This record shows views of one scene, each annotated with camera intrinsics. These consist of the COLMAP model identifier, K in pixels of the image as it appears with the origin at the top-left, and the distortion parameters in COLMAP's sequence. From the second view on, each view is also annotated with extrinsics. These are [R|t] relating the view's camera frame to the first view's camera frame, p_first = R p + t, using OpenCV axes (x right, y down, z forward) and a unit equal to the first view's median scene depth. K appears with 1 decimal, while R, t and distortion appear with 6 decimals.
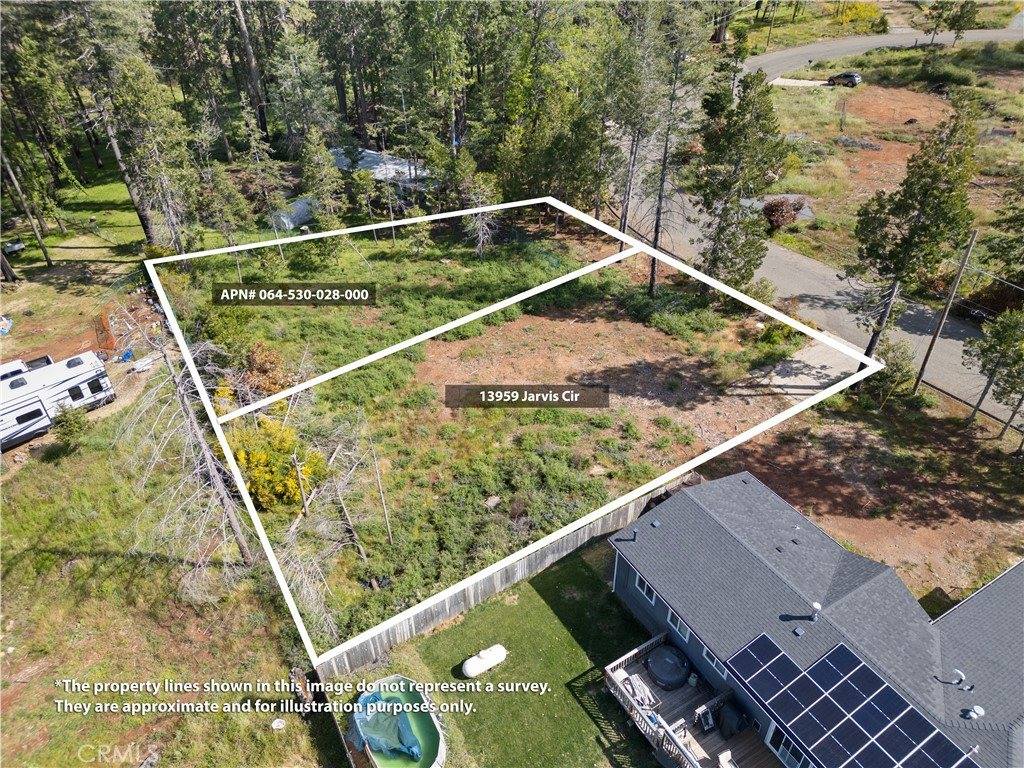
lens RADIAL K [[699.1, 0, 512.0], [0, 699.1, 384.0], [0, 0, 1]] dist [0.054976, -0.000108]
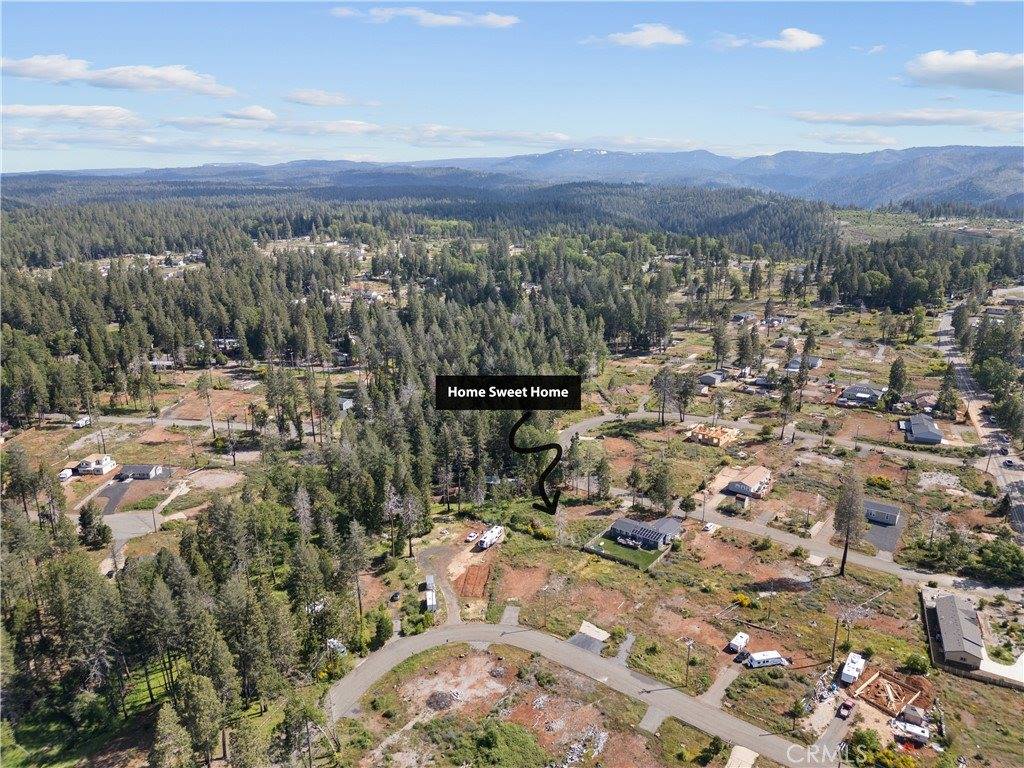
lens RADIAL K [[699.1, 0, 512.0], [0, 699.1, 384.0], [0, 0, 1]] dist [0.054976, -0.000108]
pose [[0.930995, -0.079705, 0.356223, -2.198571], [0.208067, 0.917691, -0.338453, 0.747192], [-0.299927, 0.389217, 0.870950, -3.744950]]
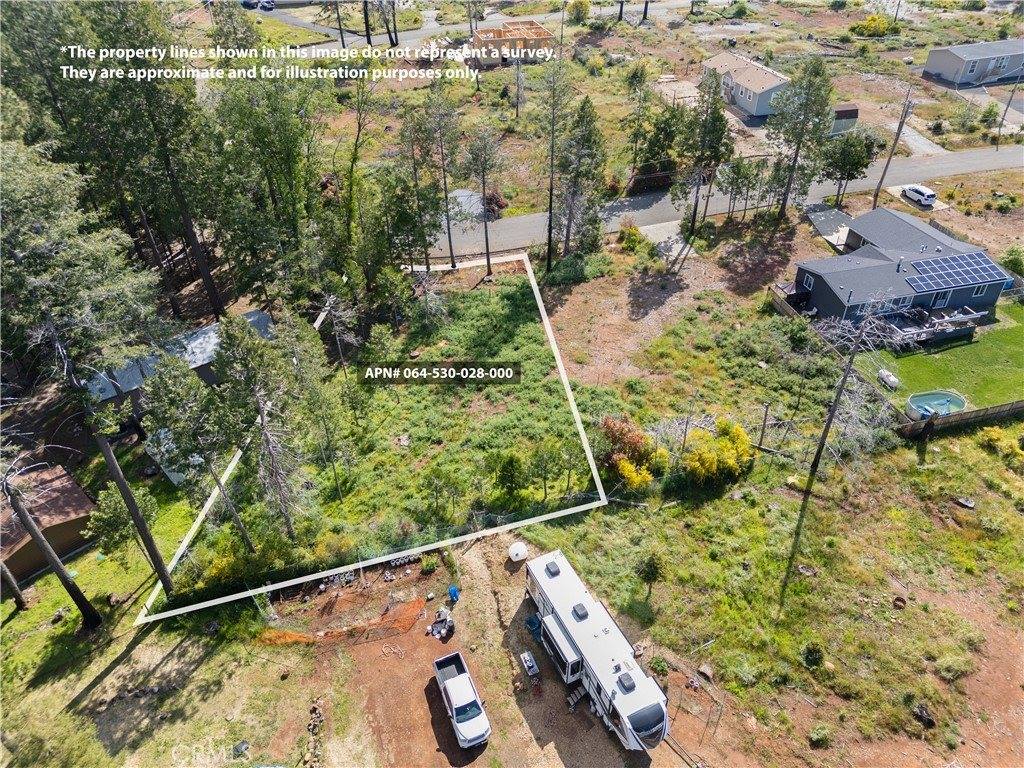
lens RADIAL K [[699.1, 0, 512.0], [0, 699.1, 384.0], [0, 0, 1]] dist [0.054976, -0.000108]
pose [[0.310225, -0.567185, 0.762930, -1.182821], [0.592317, 0.743035, 0.311544, -0.516907], [-0.743587, 0.355247, 0.566461, 0.437831]]
